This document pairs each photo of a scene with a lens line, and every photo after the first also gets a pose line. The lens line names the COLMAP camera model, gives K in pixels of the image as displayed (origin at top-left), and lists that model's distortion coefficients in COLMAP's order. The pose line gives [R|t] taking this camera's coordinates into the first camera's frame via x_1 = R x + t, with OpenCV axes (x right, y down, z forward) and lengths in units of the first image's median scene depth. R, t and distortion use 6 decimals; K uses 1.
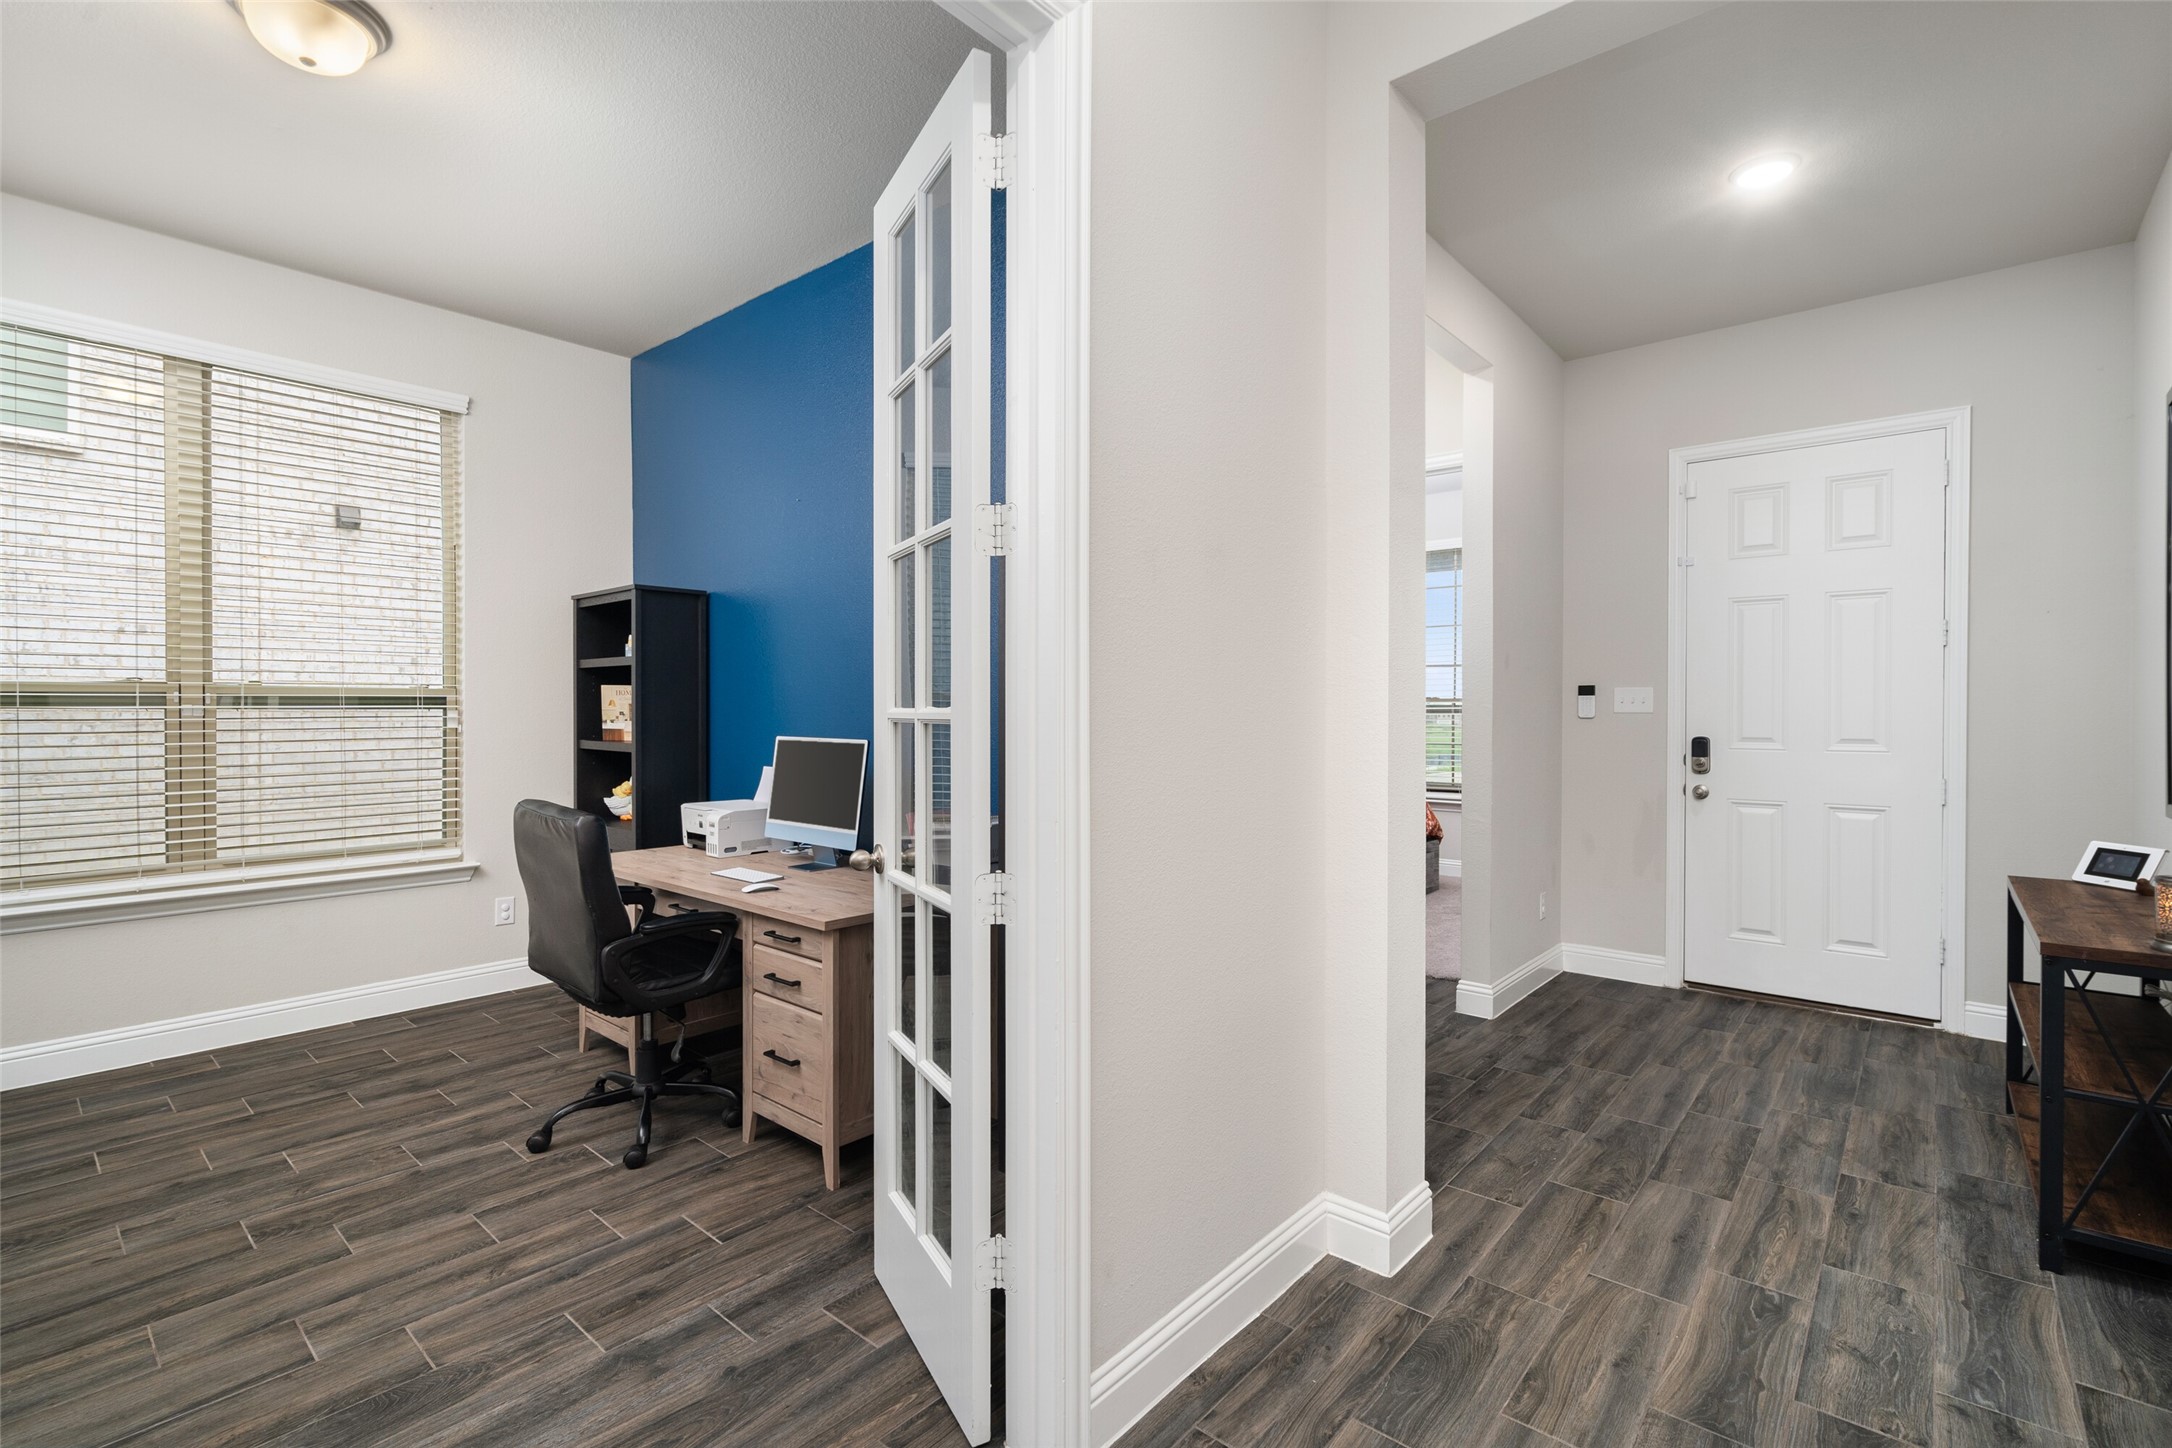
lens RADIAL K [[976.6, 0, 1087.5], [0, 976.6, 720.4], [0, 0, 1]] dist [-0.002334, 0.000819]
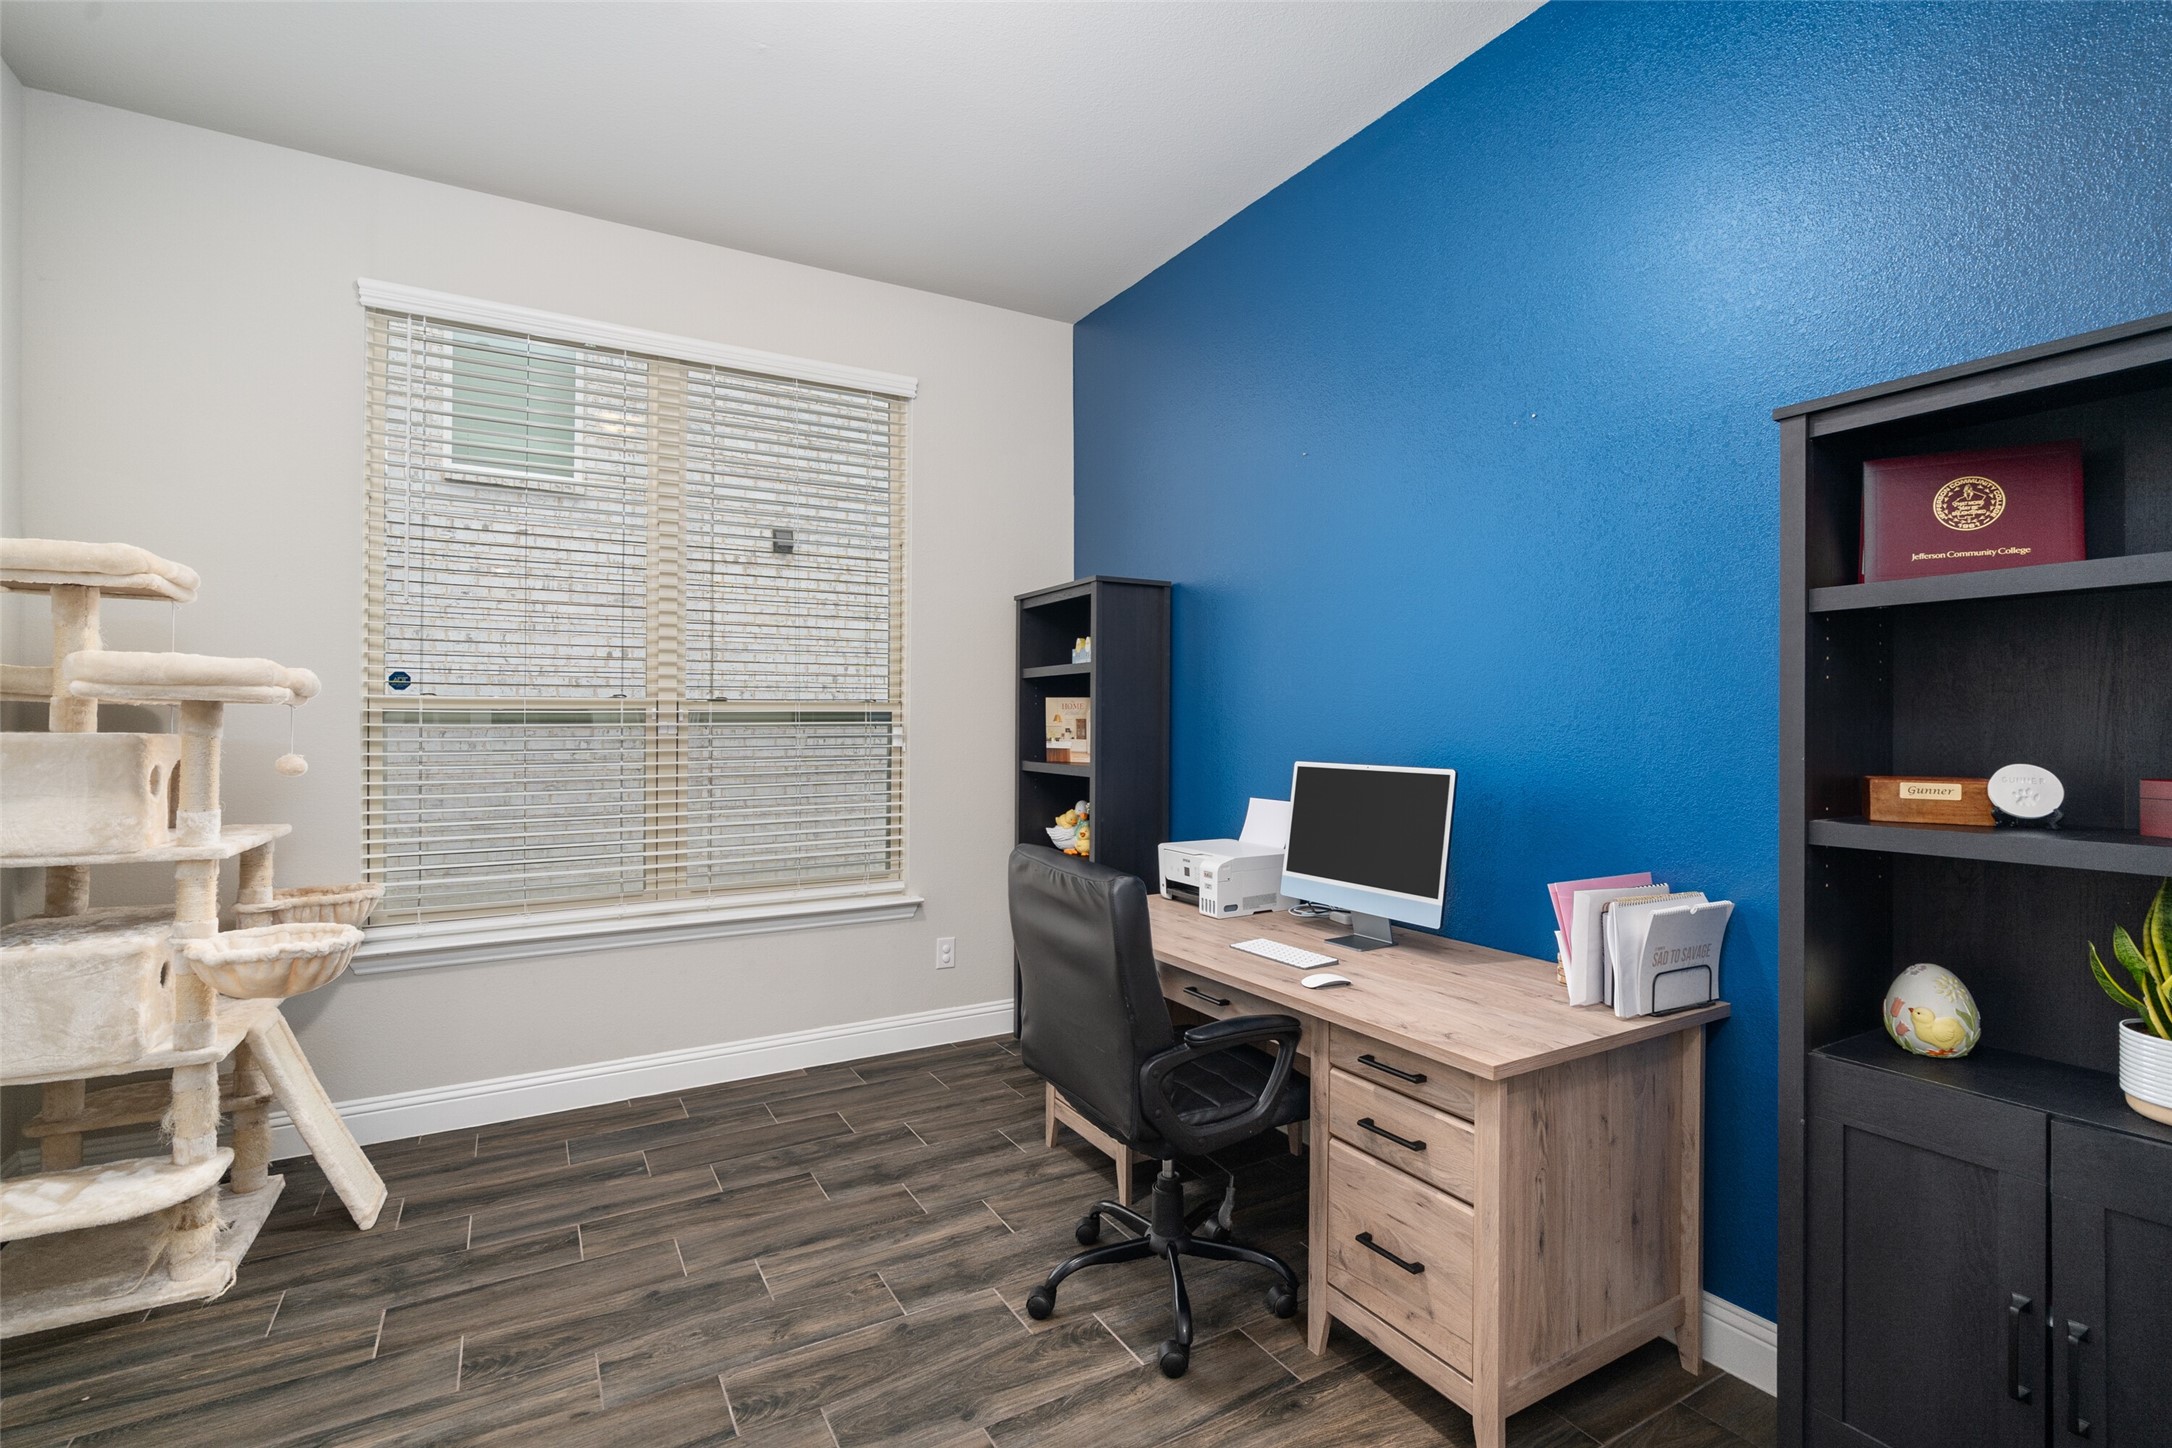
lens RADIAL K [[993.2, 0, 1081.5], [0, 993.2, 714.9], [0, 0, 1]] dist [-0.001800, 0.000310]
pose [[0.943878, -0.004800, -0.330259, -0.246212], [-0.002425, 0.999767, -0.021459, -0.002696], [0.330285, 0.021055, 0.943646, 0.249087]]
